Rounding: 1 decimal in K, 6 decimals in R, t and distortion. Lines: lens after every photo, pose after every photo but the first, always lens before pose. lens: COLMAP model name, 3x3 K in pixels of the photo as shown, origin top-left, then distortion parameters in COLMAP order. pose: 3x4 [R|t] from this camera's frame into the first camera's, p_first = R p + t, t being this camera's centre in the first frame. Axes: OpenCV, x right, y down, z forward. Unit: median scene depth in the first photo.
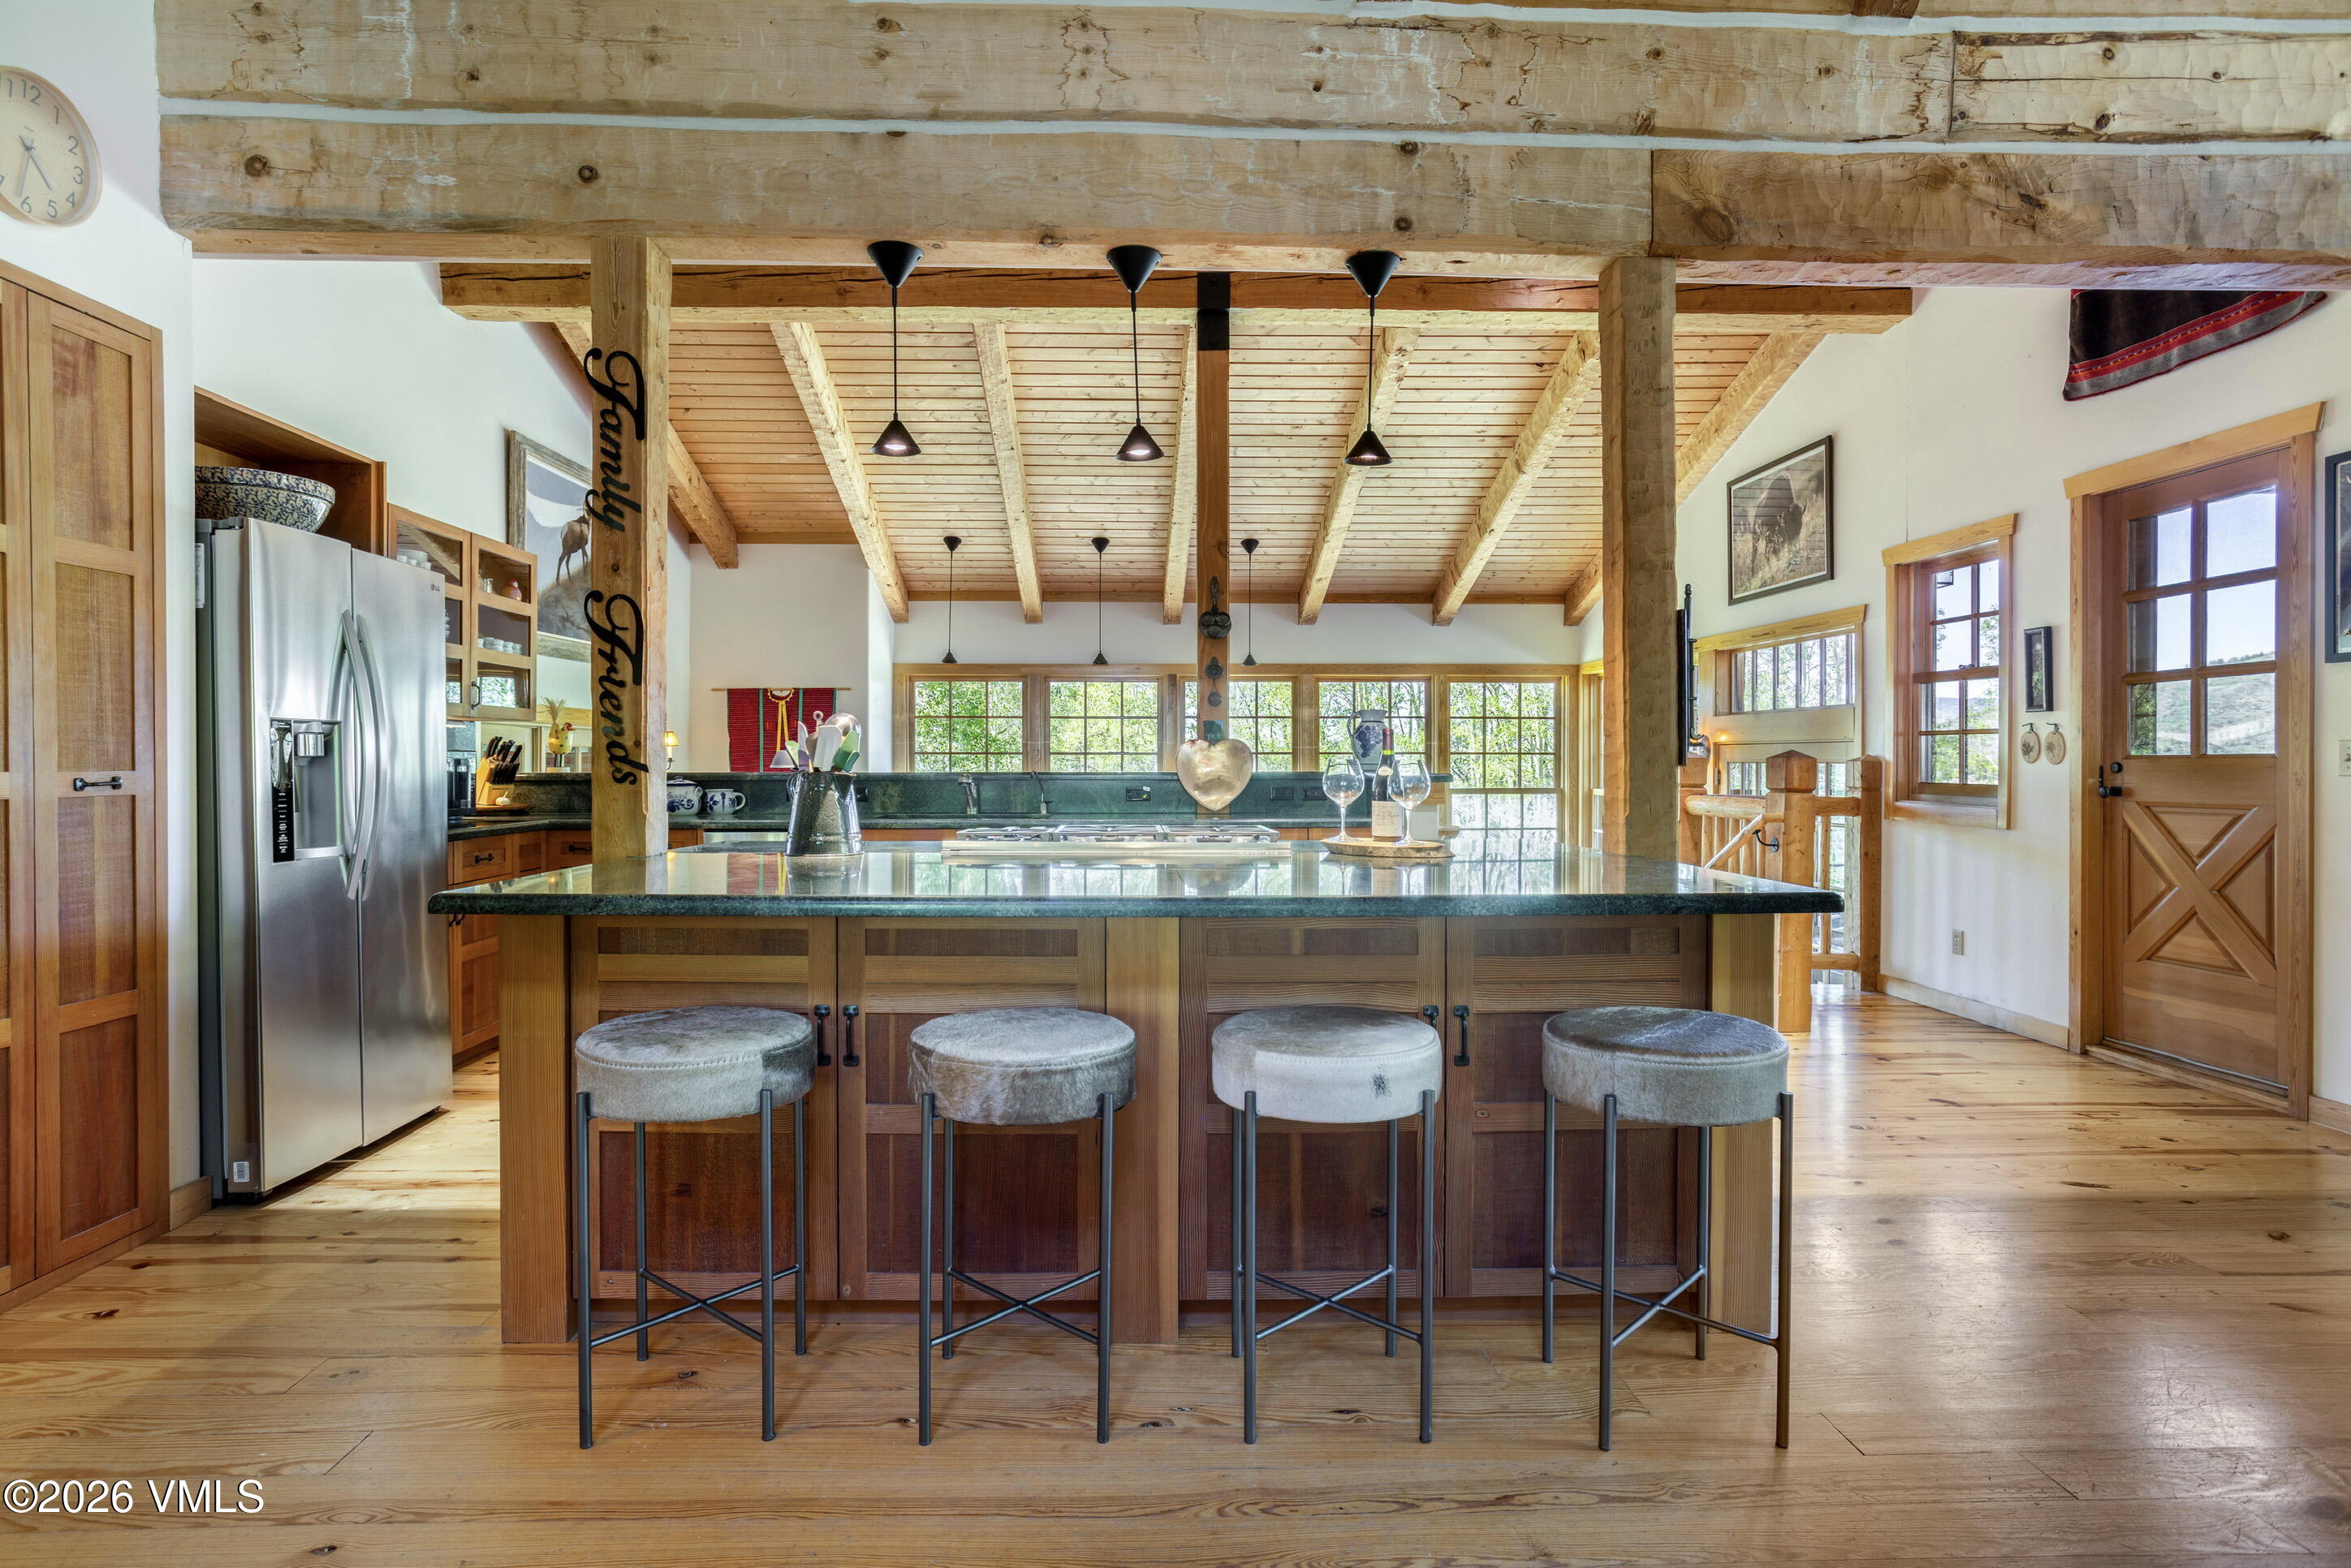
lens RADIAL K [[1212.3, 0, 1169.5], [0, 1212.3, 765.8], [0, 0, 1]] dist [-0.047179, 0.028120]
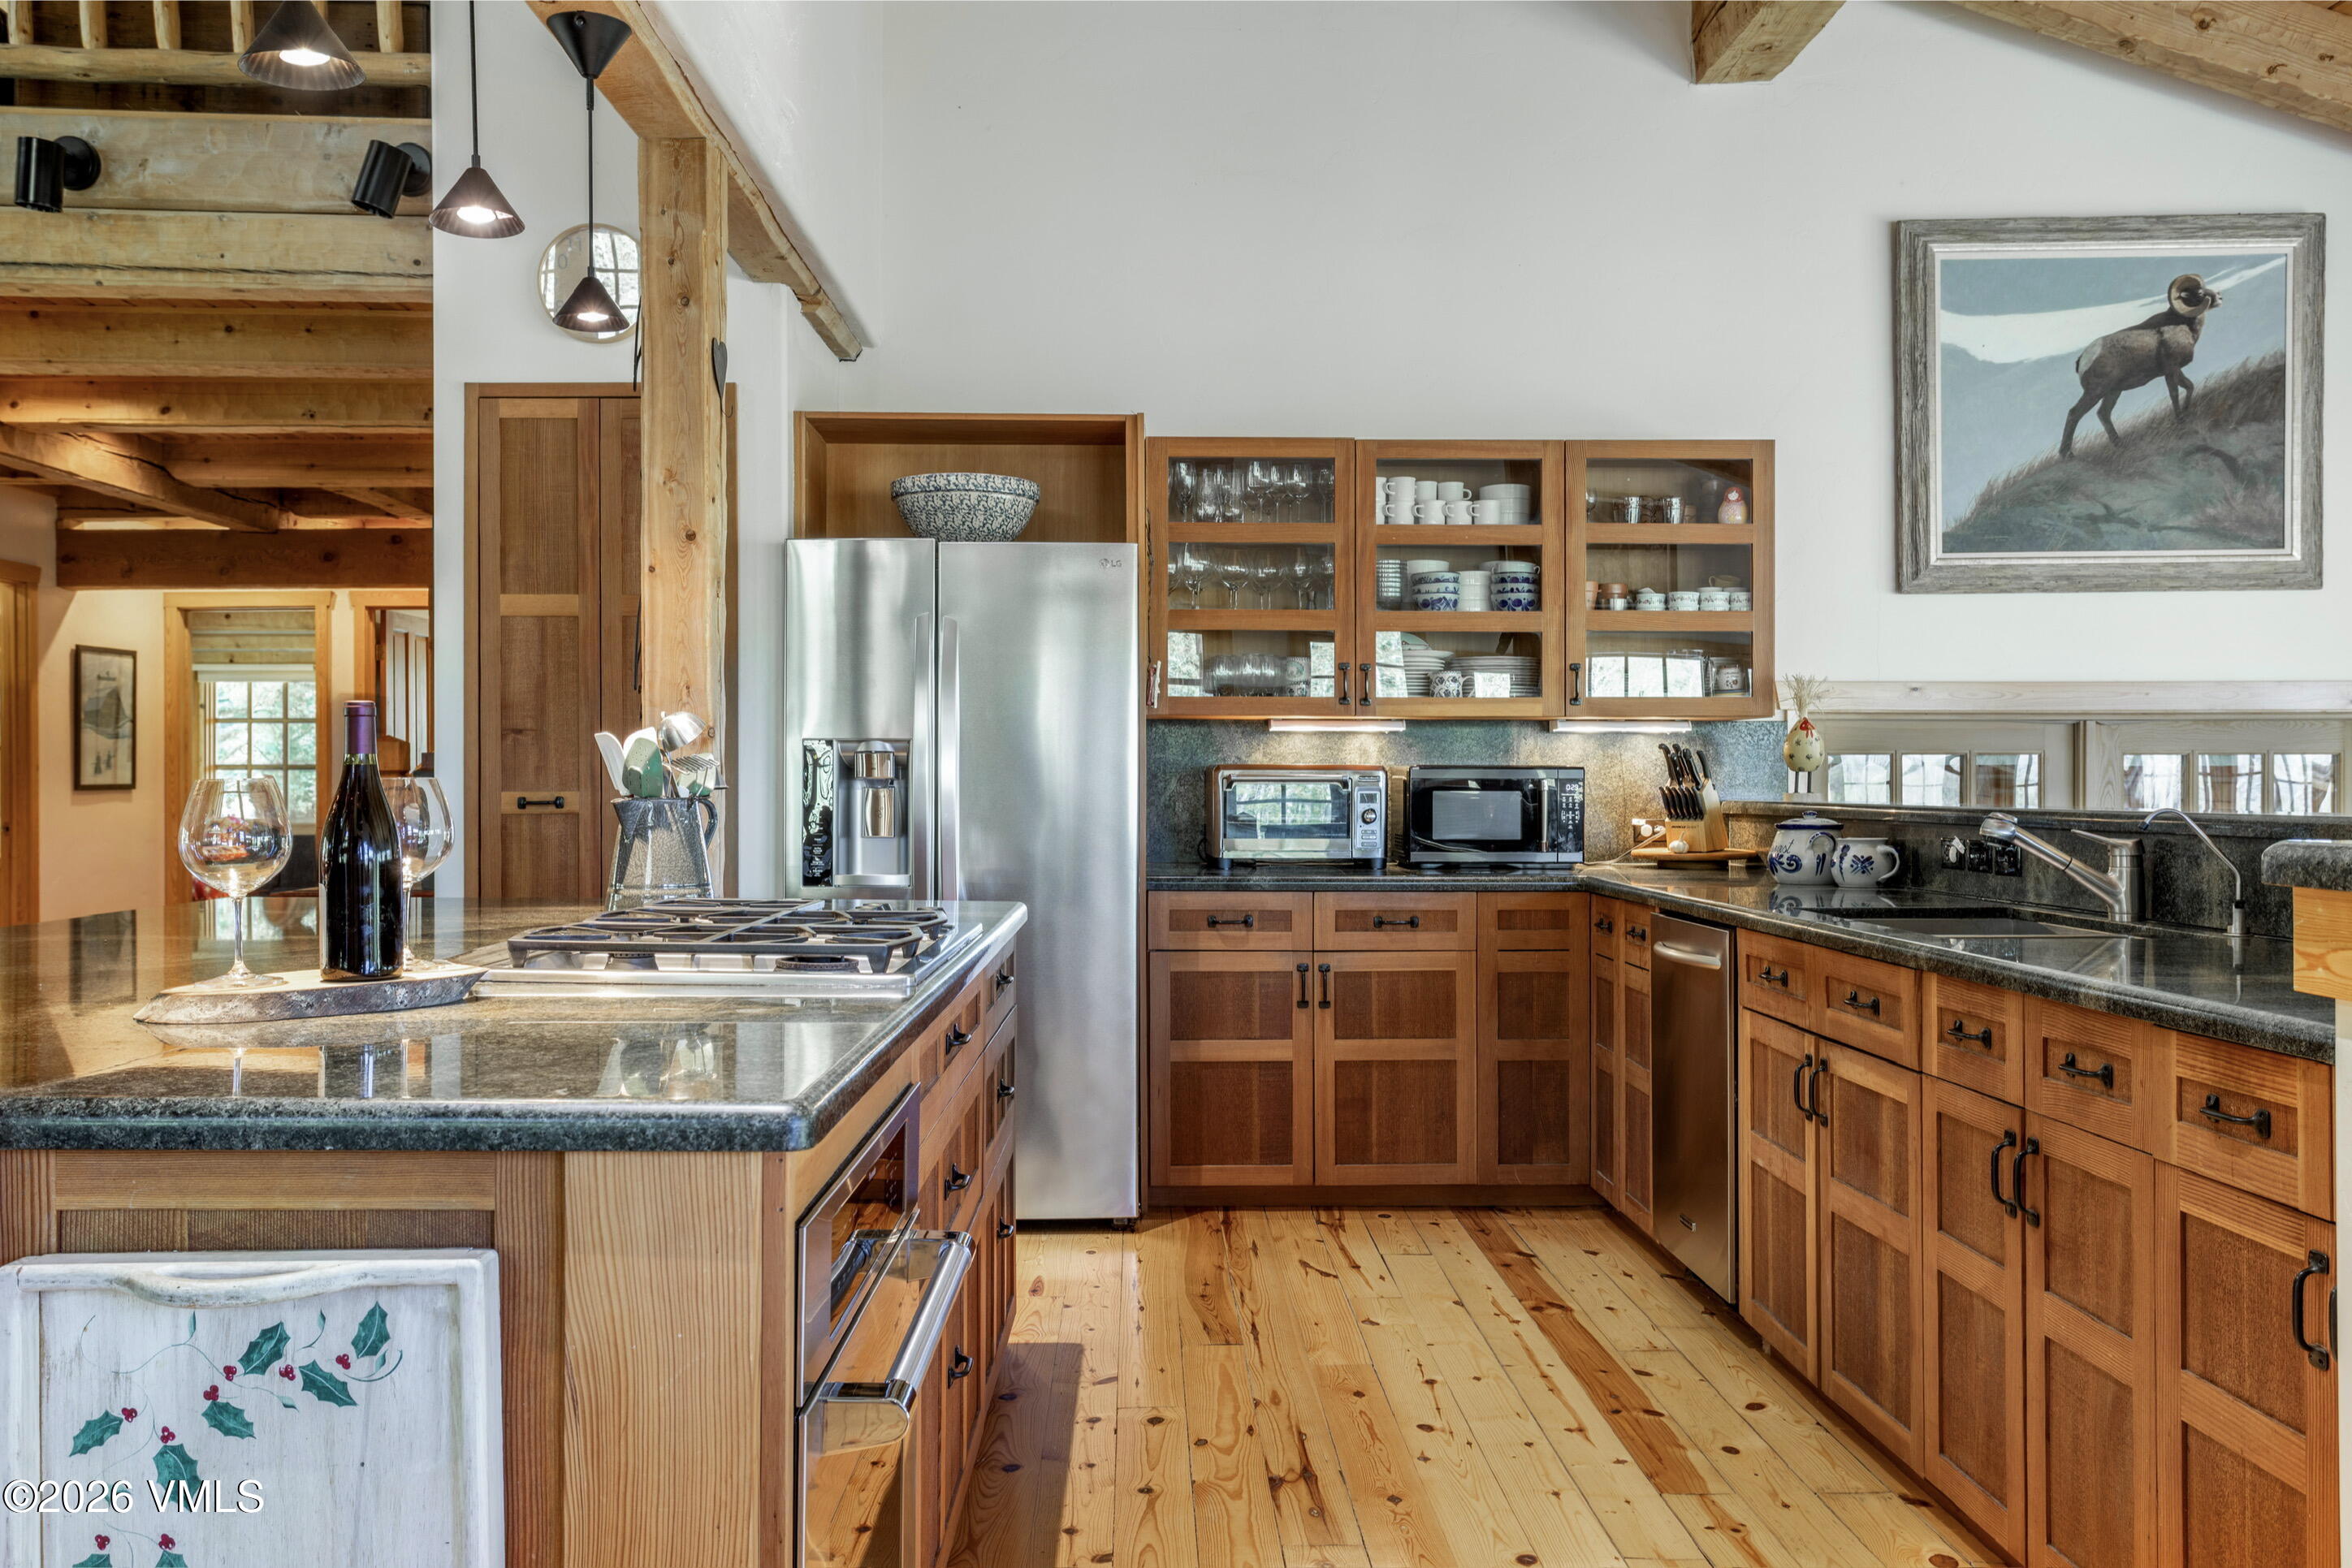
lens RADIAL K [[1958.8, 0, 1144.6], [0, 1958.8, 788.7], [0, 0, 1]] dist [-0.005934, 0.058538]
pose [[-0.022950, 0.002160, -0.999734, 0.660546], [-0.004382, 0.999988, 0.002261, -0.002990], [0.999727, 0.004433, -0.022940, 1.014171]]
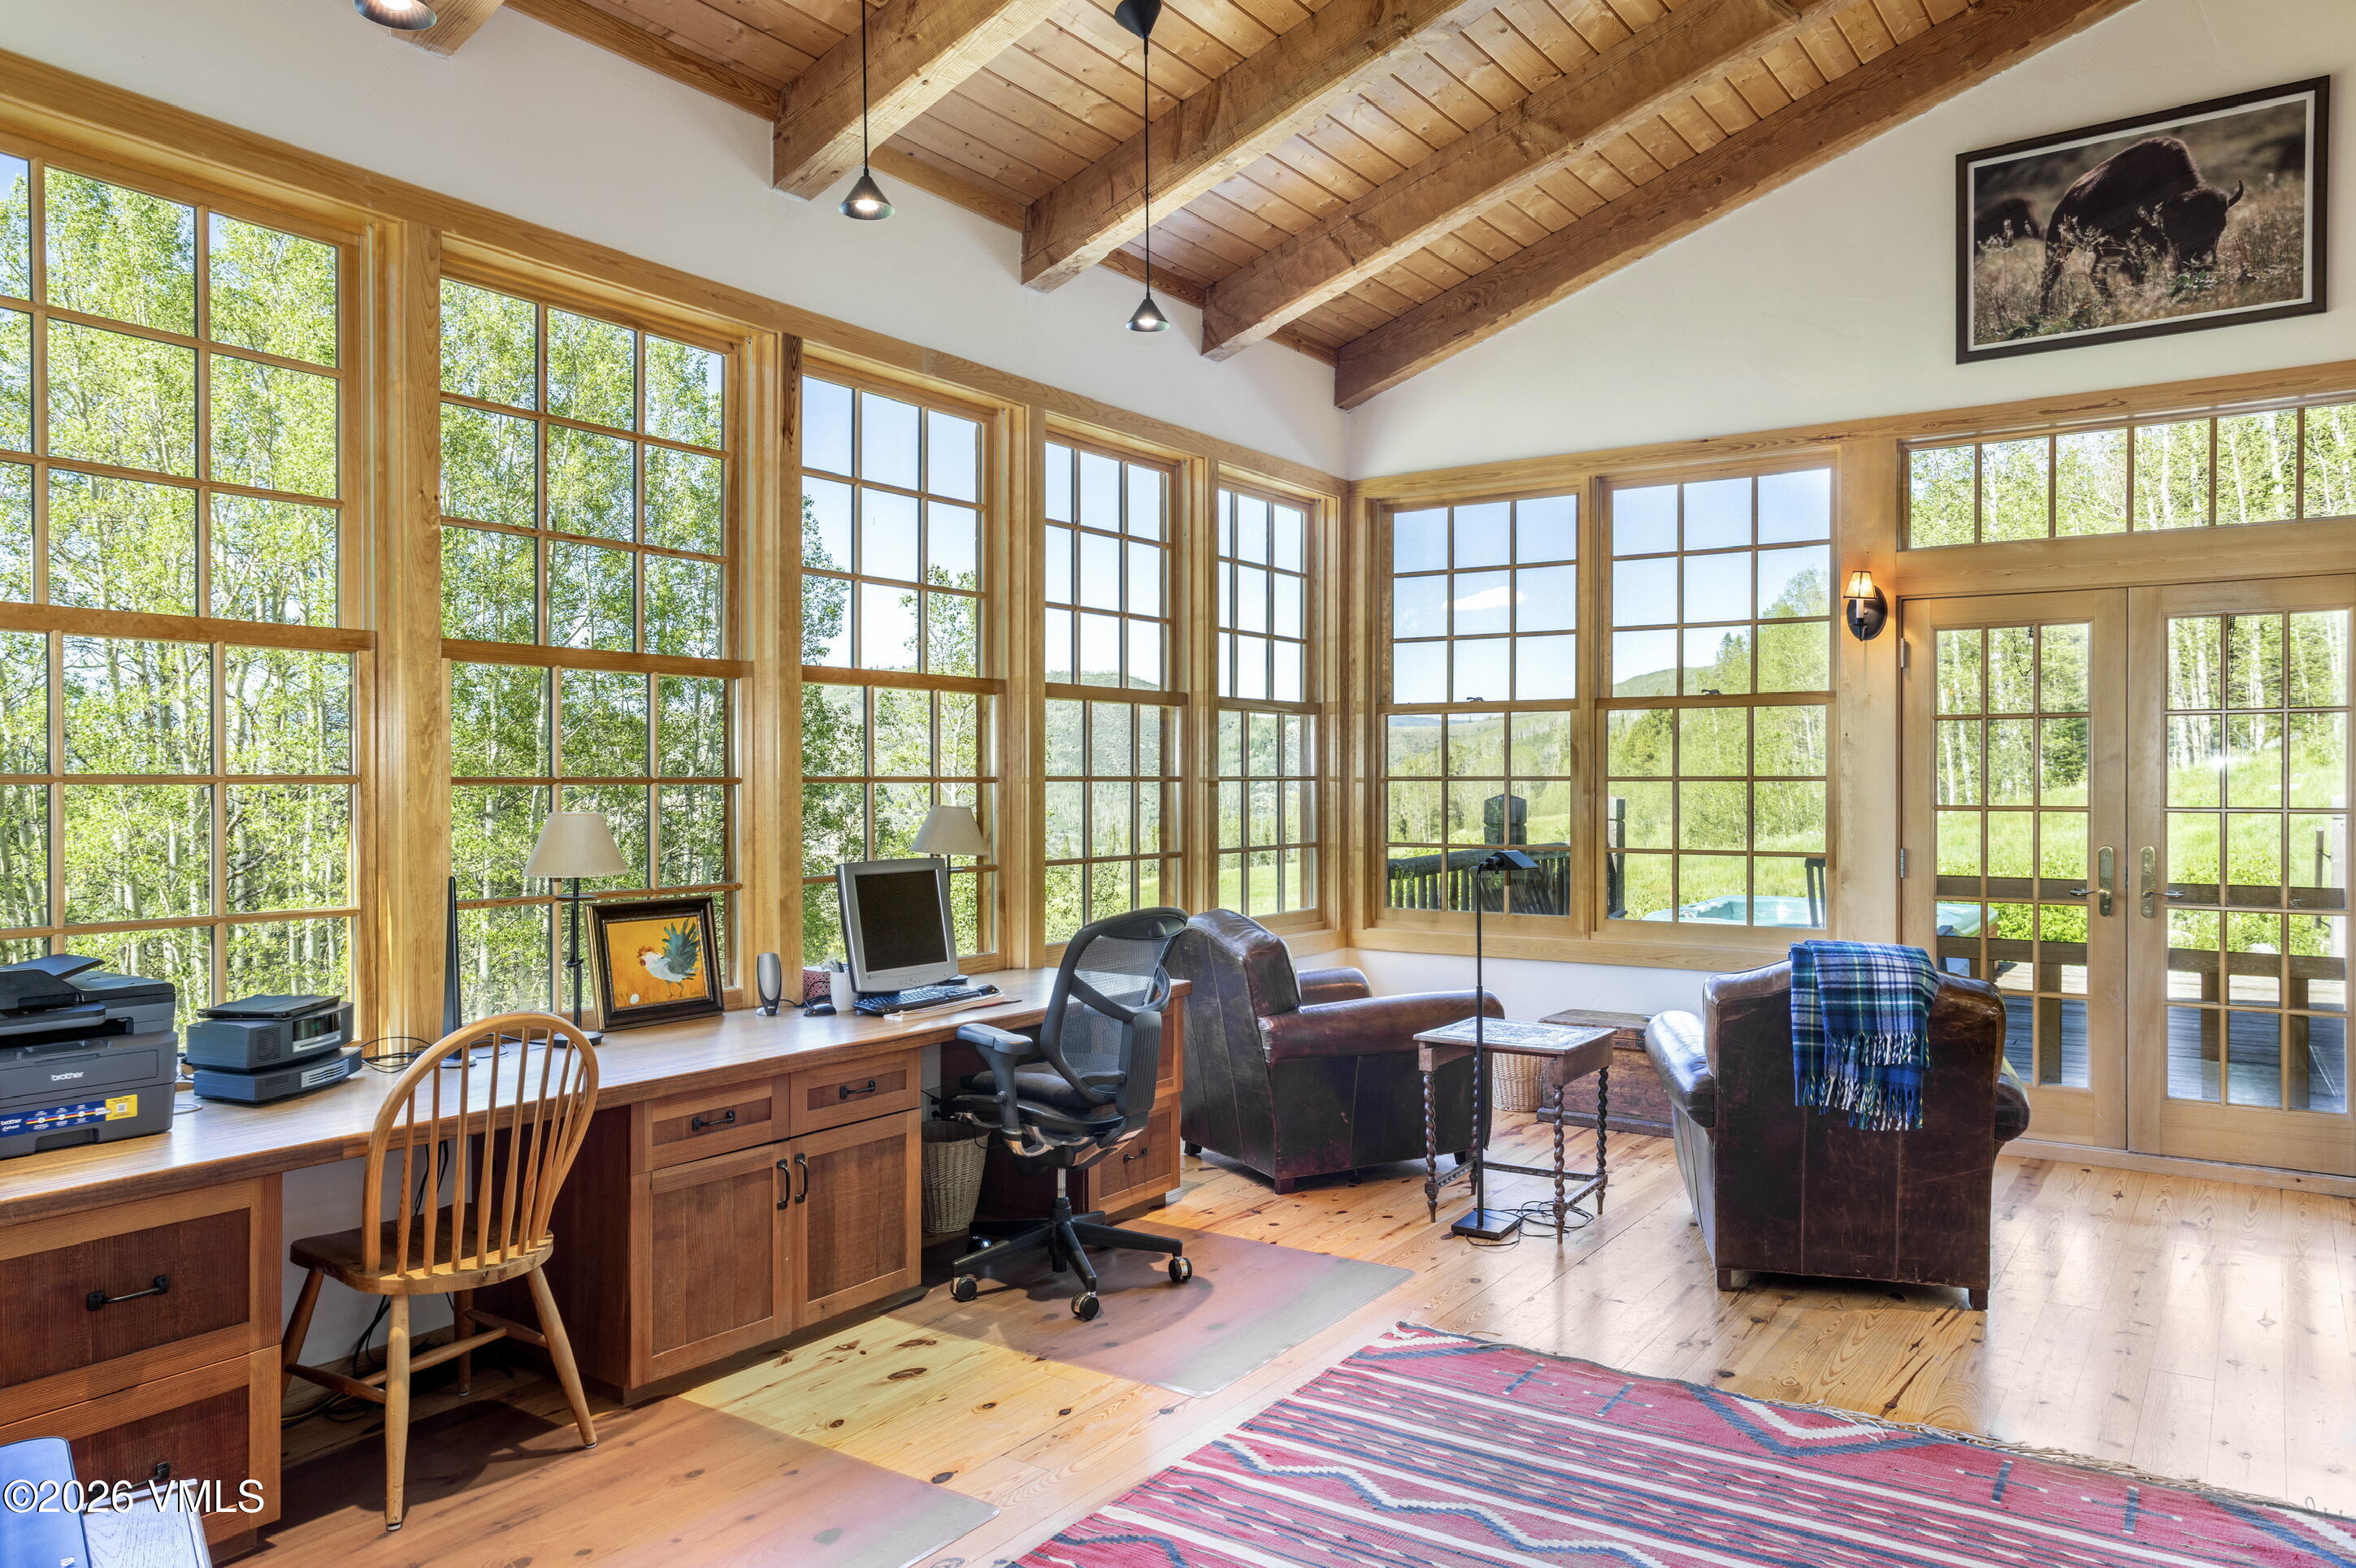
lens RADIAL K [[1581.1, 0, 1147.6], [0, 1581.1, 785.2], [0, 0, 1]] dist [-0.026514, 0.047830]
pose [[0.594398, -0.003820, 0.804162, -0.758147], [0.005127, 0.999986, 0.000961, 0.138333], [-0.804155, 0.003551, 0.594409, 1.611780]]
